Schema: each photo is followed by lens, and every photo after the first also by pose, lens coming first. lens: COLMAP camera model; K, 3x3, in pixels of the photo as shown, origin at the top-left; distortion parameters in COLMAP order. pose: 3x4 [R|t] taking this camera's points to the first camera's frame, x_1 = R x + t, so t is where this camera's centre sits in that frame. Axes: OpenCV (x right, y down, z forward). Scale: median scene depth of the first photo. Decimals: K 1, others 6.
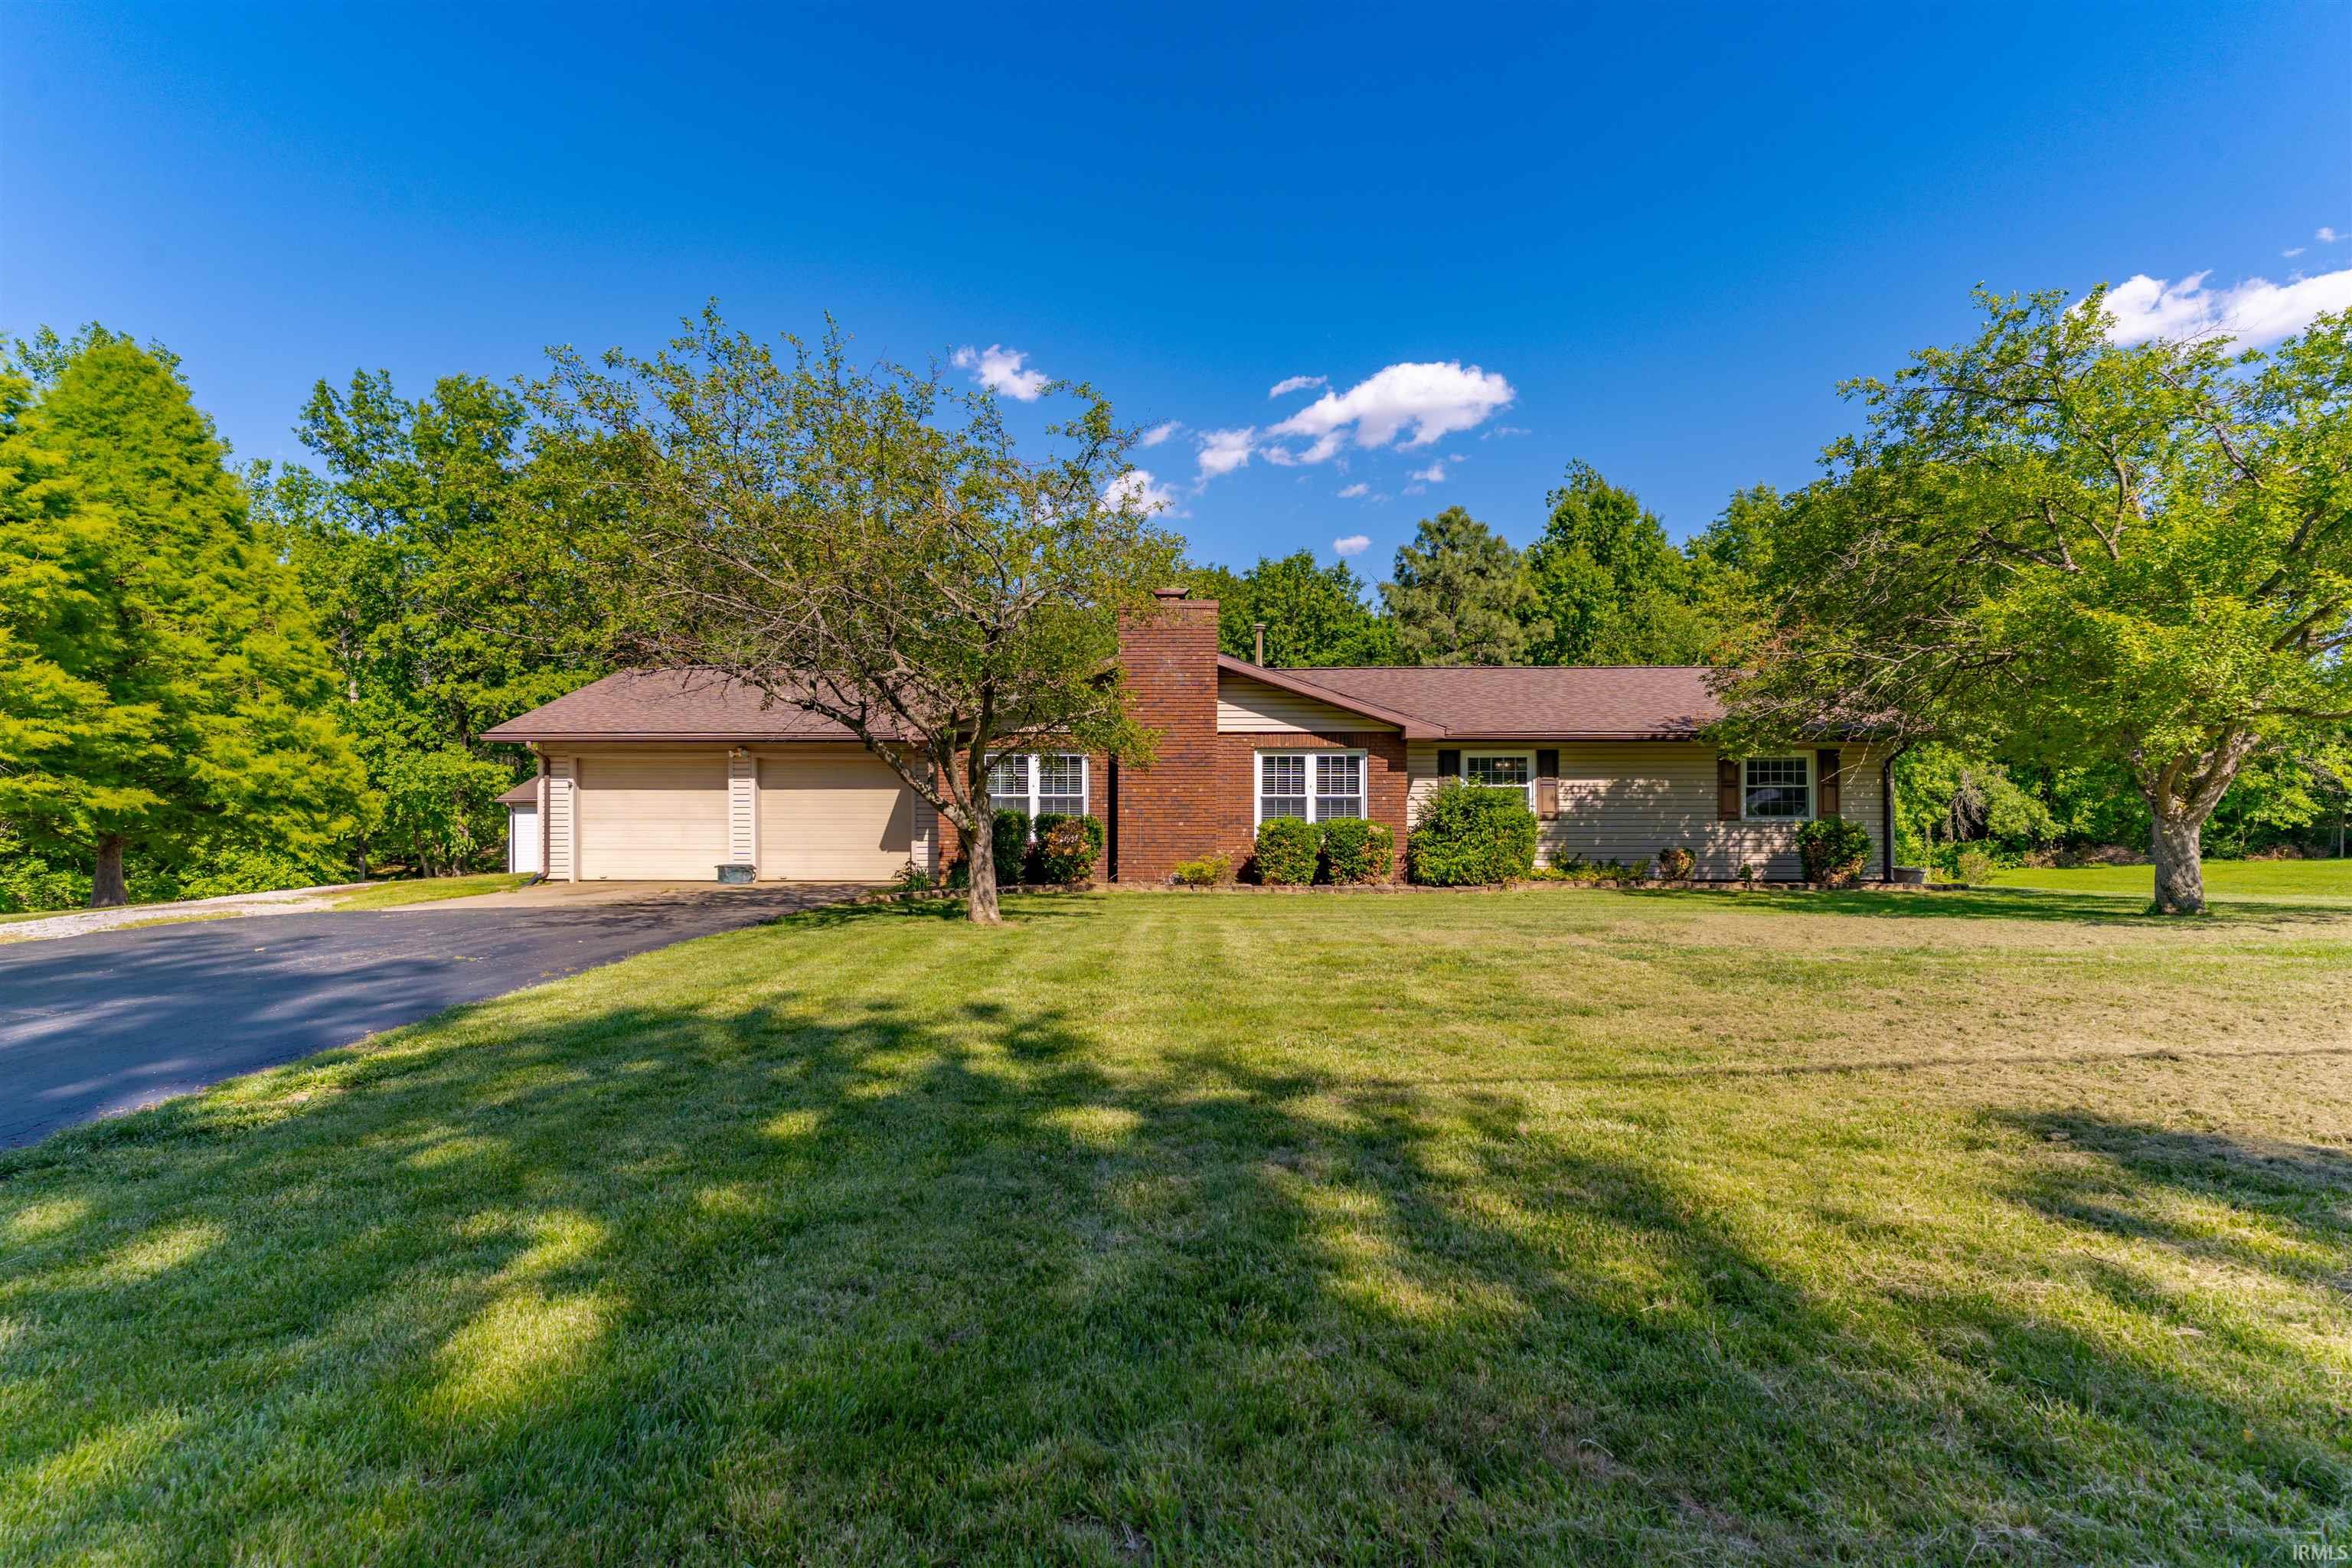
lens RADIAL K [[1136.5, 0, 1173.7], [0, 1136.5, 792.8], [0, 0, 1]] dist [0.008336, 0.000368]
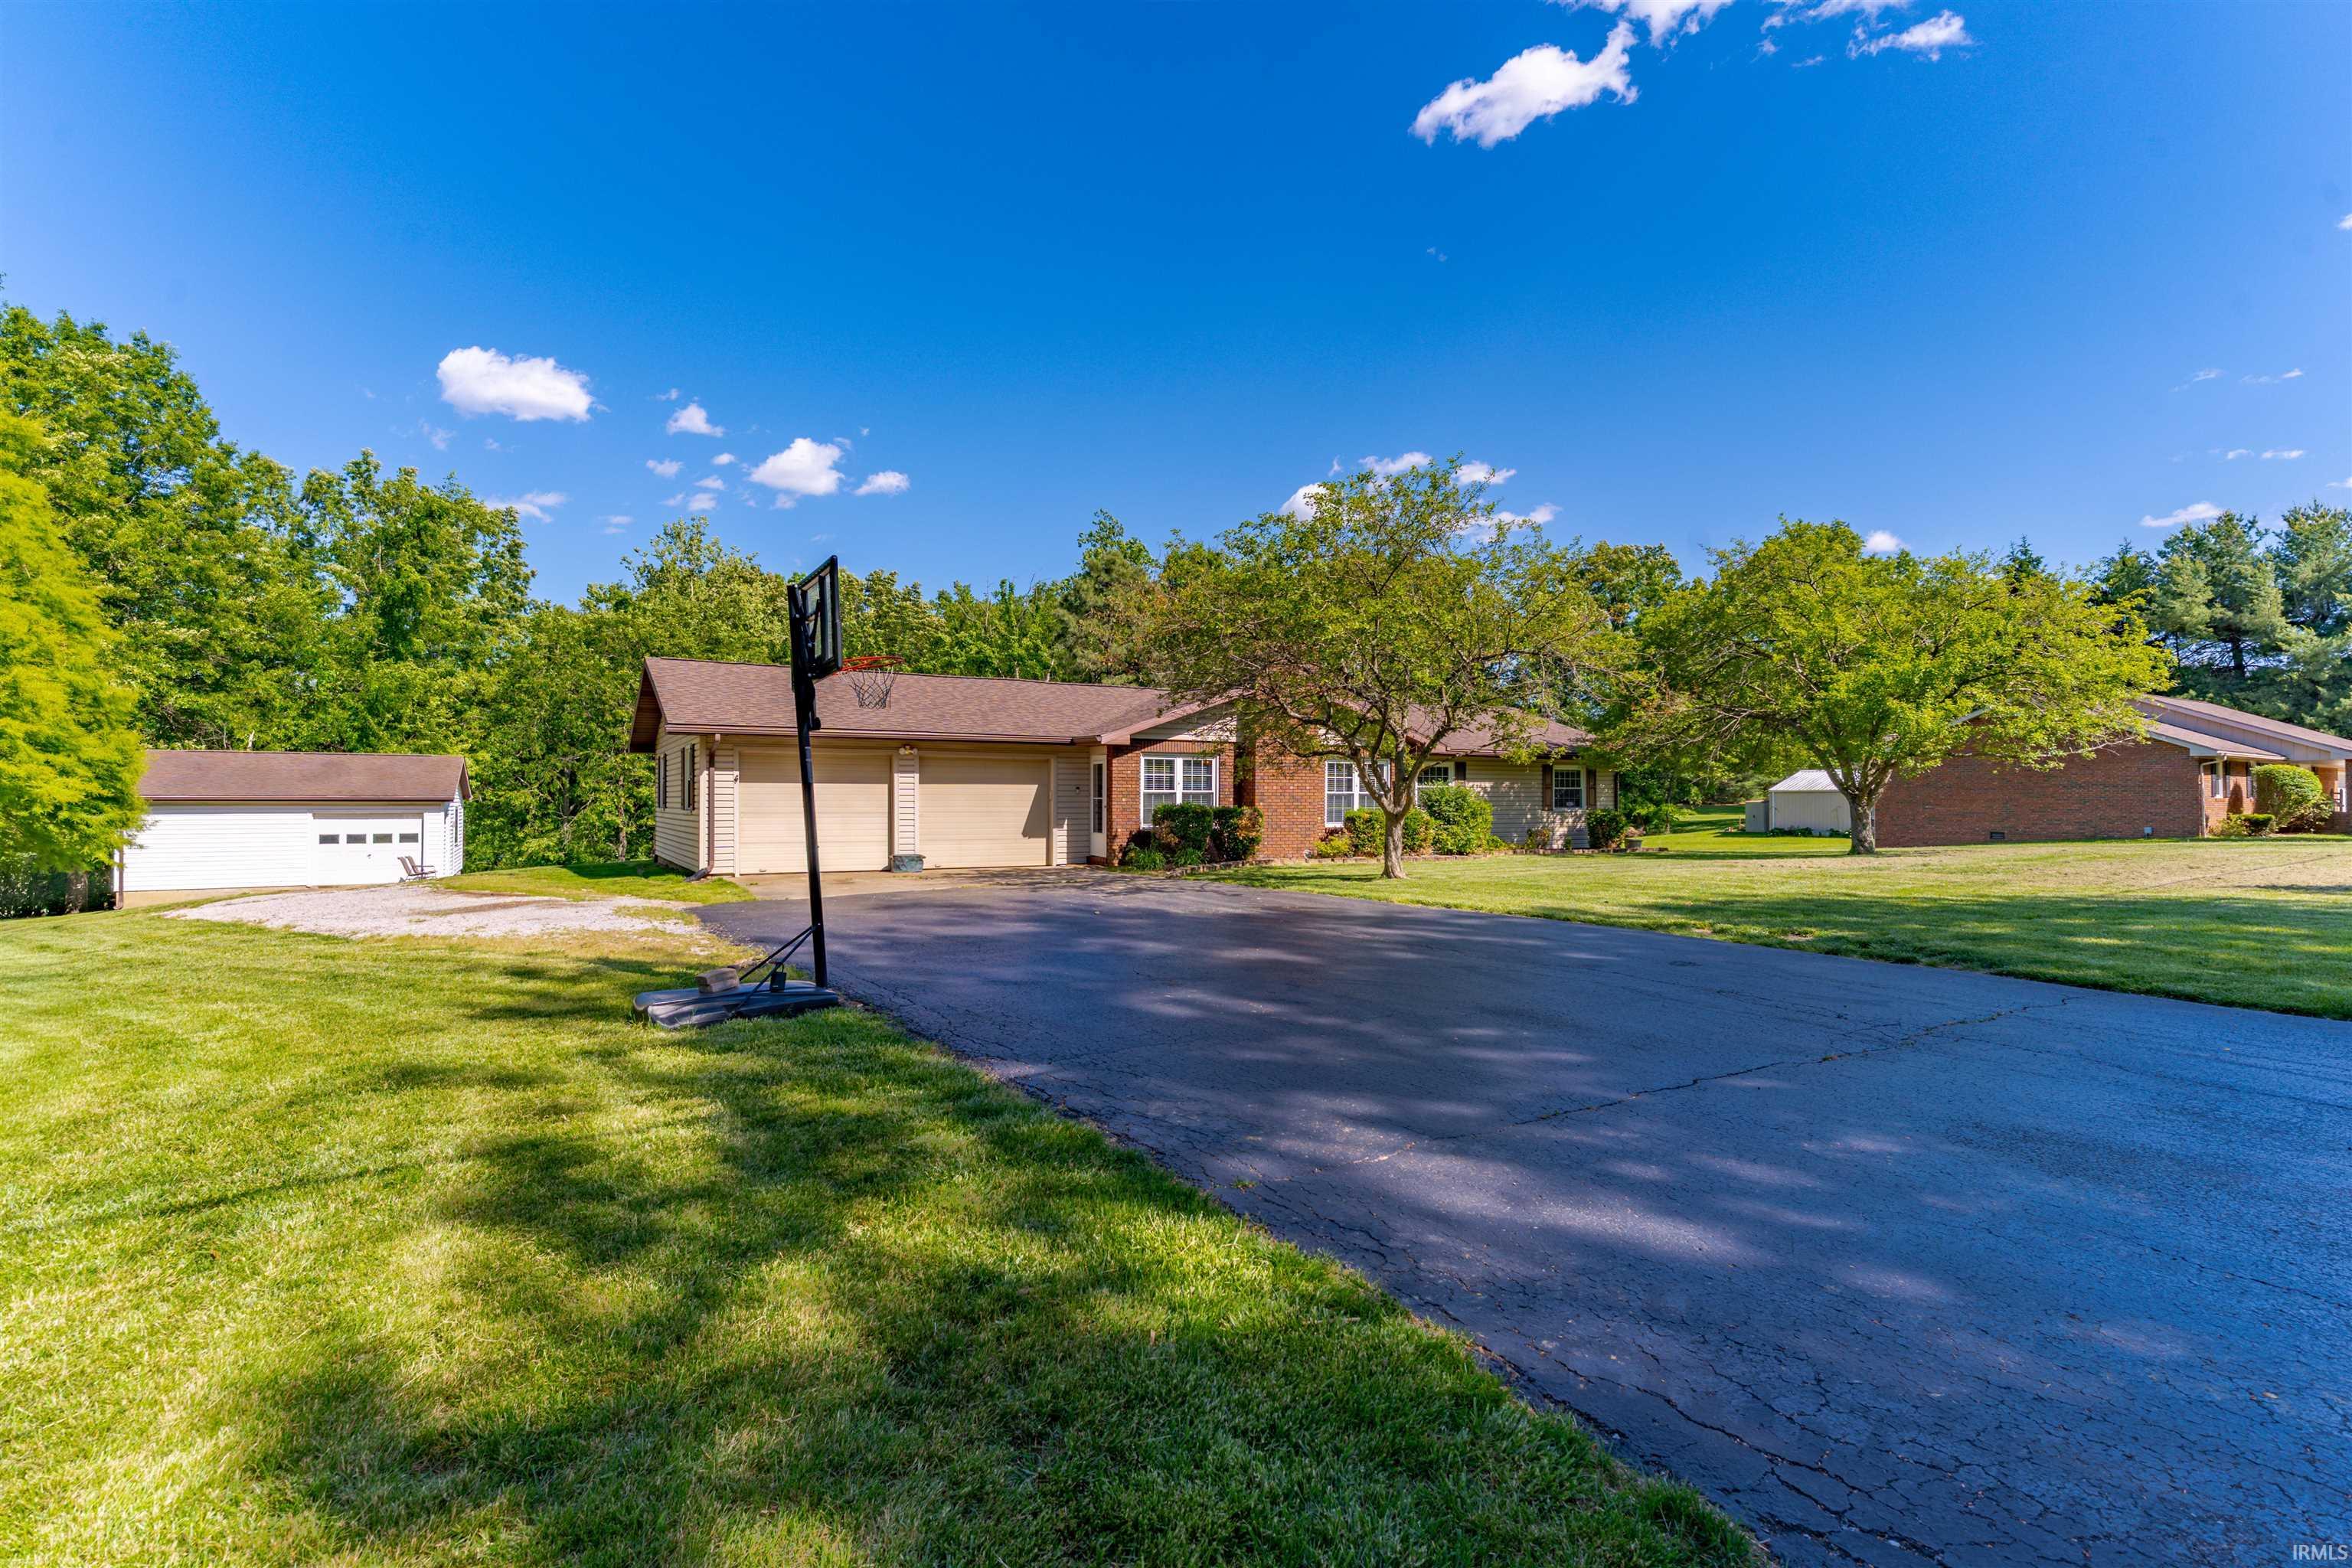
lens RADIAL K [[1136.5, 0, 1188.2], [0, 1136.5, 790.4], [0, 0, 1]] dist [0.008336, 0.000368]
pose [[0.855410, 0.005129, 0.517926, -0.718513], [-0.007069, 0.999973, 0.001772, -0.000851], [-0.517903, -0.005177, 0.855424, -0.059137]]
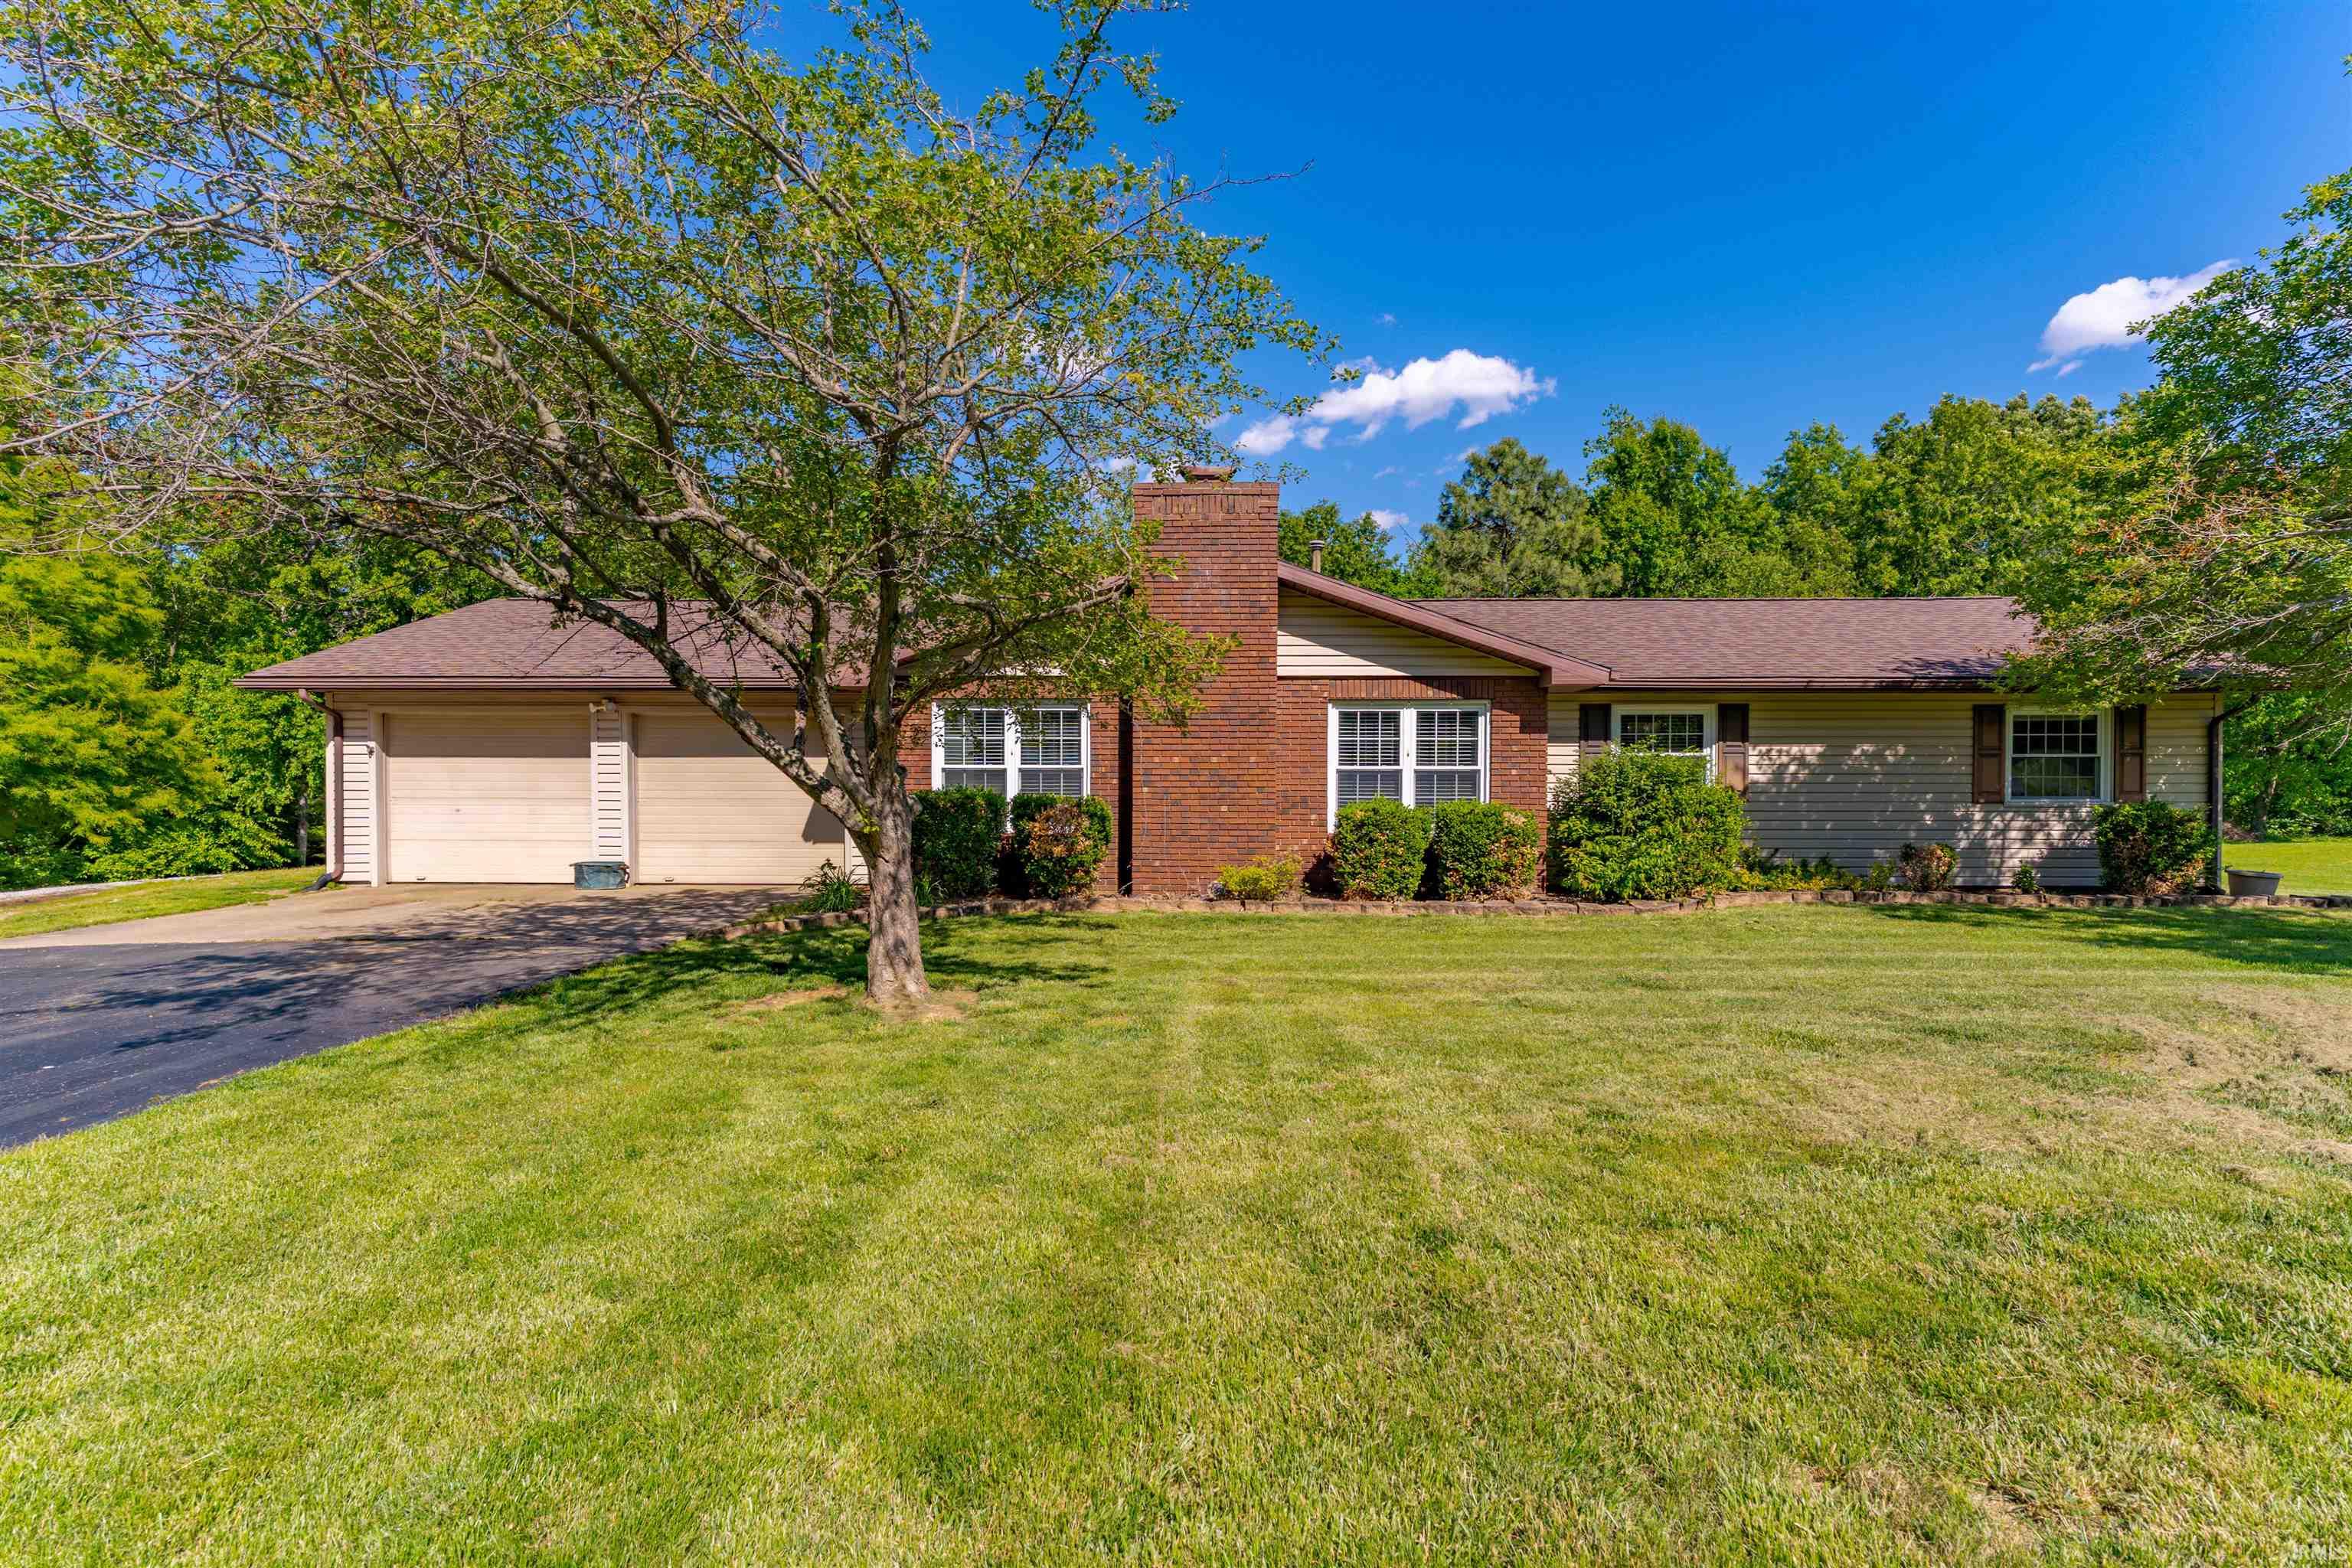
lens RADIAL K [[1136.5, 0, 1179.5], [0, 1136.5, 804.8], [0, 0, 1]] dist [0.008336, 0.000368]
pose [[0.999995, 0.001449, -0.002722, -0.017076], [-0.001341, 0.999228, 0.039270, -0.001759], [0.002777, -0.039266, 0.999225, 0.283660]]
